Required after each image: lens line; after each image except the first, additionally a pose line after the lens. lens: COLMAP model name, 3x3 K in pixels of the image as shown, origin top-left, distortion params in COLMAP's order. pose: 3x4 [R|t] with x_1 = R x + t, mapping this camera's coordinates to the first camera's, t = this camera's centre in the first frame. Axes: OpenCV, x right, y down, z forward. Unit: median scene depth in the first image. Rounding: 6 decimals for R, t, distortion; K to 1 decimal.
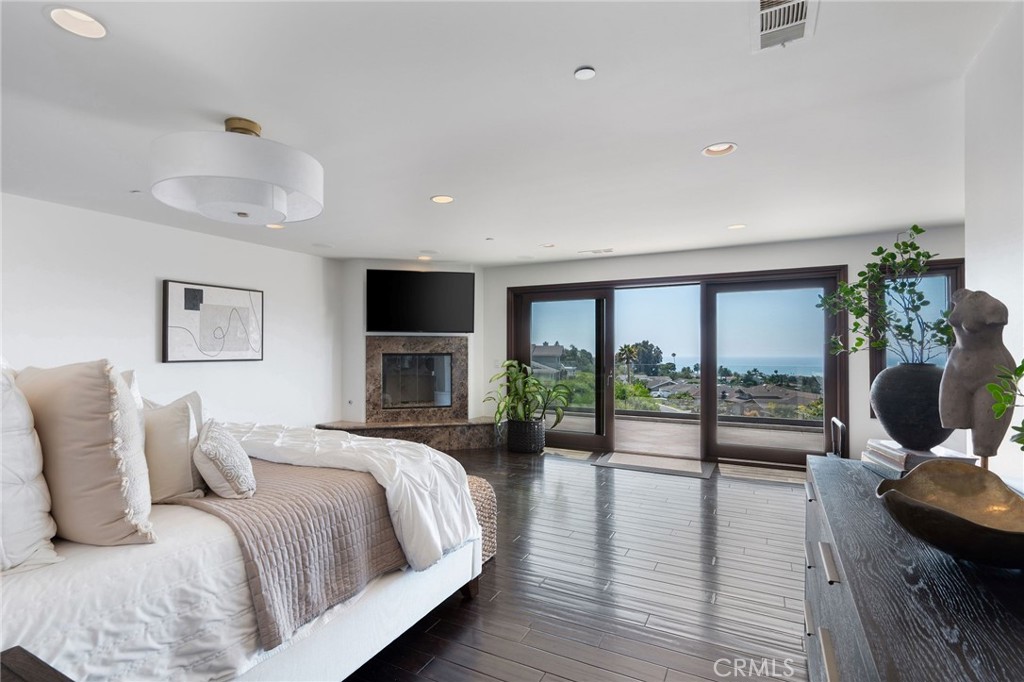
lens RADIAL K [[506.9, 0, 488.6], [0, 506.9, 348.1], [0, 0, 1]] dist [-0.000181, -0.000252]
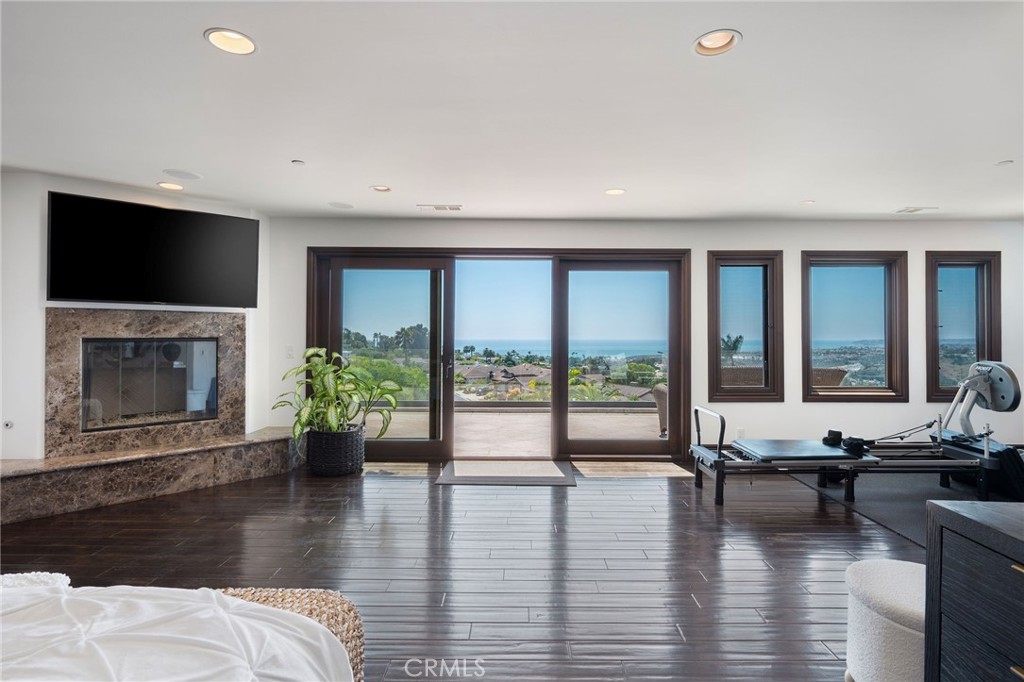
lens RADIAL K [[508.7, 0, 525.0], [0, 508.7, 329.6], [0, 0, 1]] dist [0.001050, -0.000249]
pose [[0.874768, 0.006826, 0.484494, -0.045966], [-0.005318, 0.999976, -0.004488, 0.000053], [-0.484513, 0.001349, 0.874783, 0.228523]]
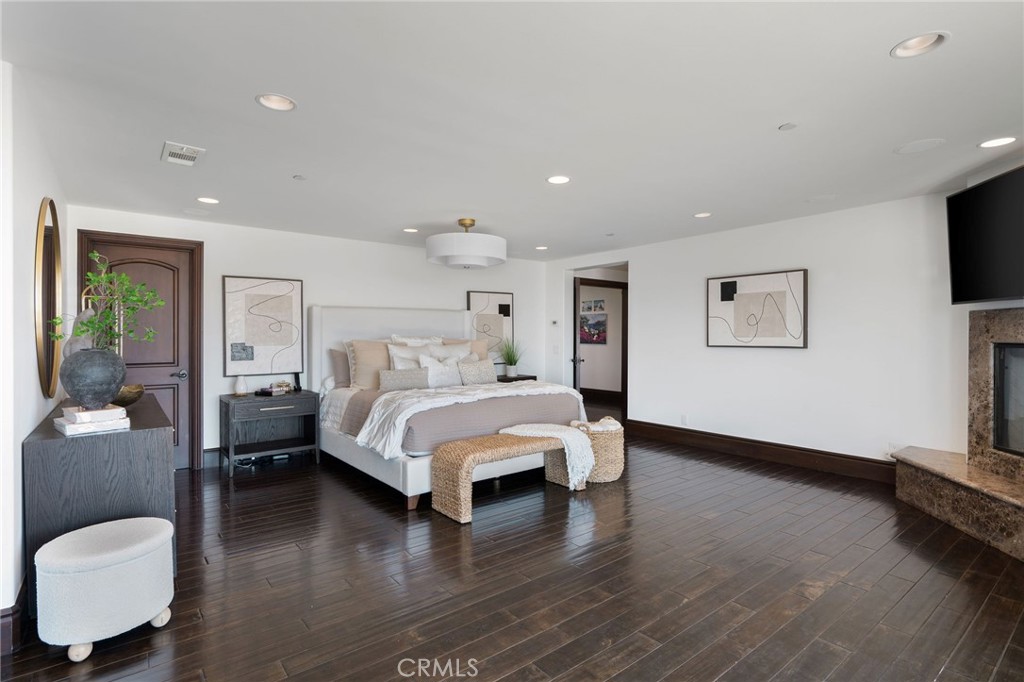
lens RADIAL K [[517.8, 0, 512.0], [0, 517.8, 341.0], [0, 0, 1]] dist [0.003383, 0.000162]
pose [[-0.405093, 0.010226, -0.914218, 0.495809], [0.004069, 0.999948, 0.009381, 0.001175], [0.914267, 0.000080, -0.405113, 0.767296]]
